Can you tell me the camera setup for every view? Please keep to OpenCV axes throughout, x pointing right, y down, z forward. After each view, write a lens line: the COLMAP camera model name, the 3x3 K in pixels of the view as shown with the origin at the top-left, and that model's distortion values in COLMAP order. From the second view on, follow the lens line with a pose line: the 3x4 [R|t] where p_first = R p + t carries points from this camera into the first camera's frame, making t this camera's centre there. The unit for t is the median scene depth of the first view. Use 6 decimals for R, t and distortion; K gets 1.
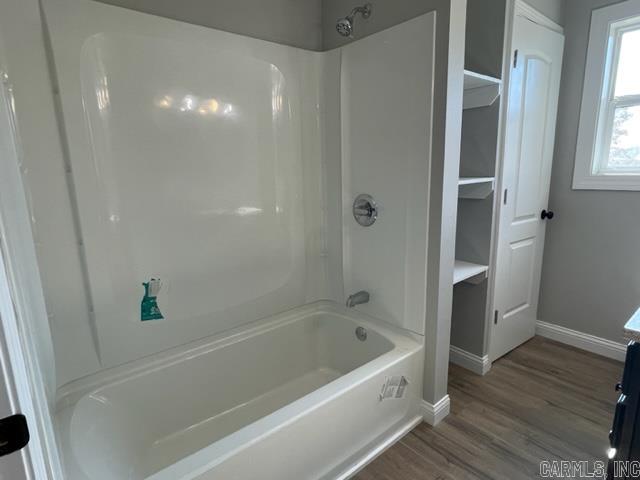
lens RADIAL K [[355.8, 0, 324.9], [0, 355.8, 238.4], [0, 0, 1]] dist [-0.017331, 0.003630]
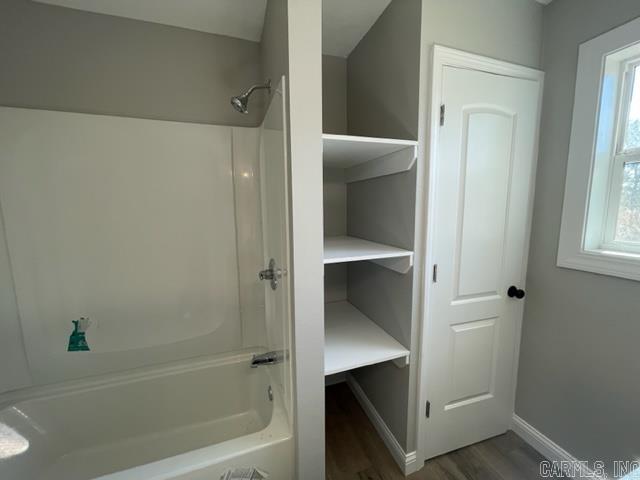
lens RADIAL K [[248.2, 0, 318.0], [0, 248.2, 243.6], [0, 0, 1]] dist [0.001620, 0.000006]
pose [[0.940151, 0.062093, -0.335054, 0.439017], [-0.086482, 0.994543, -0.058353, -0.127865], [0.329602, 0.083837, 0.940390, 0.330214]]
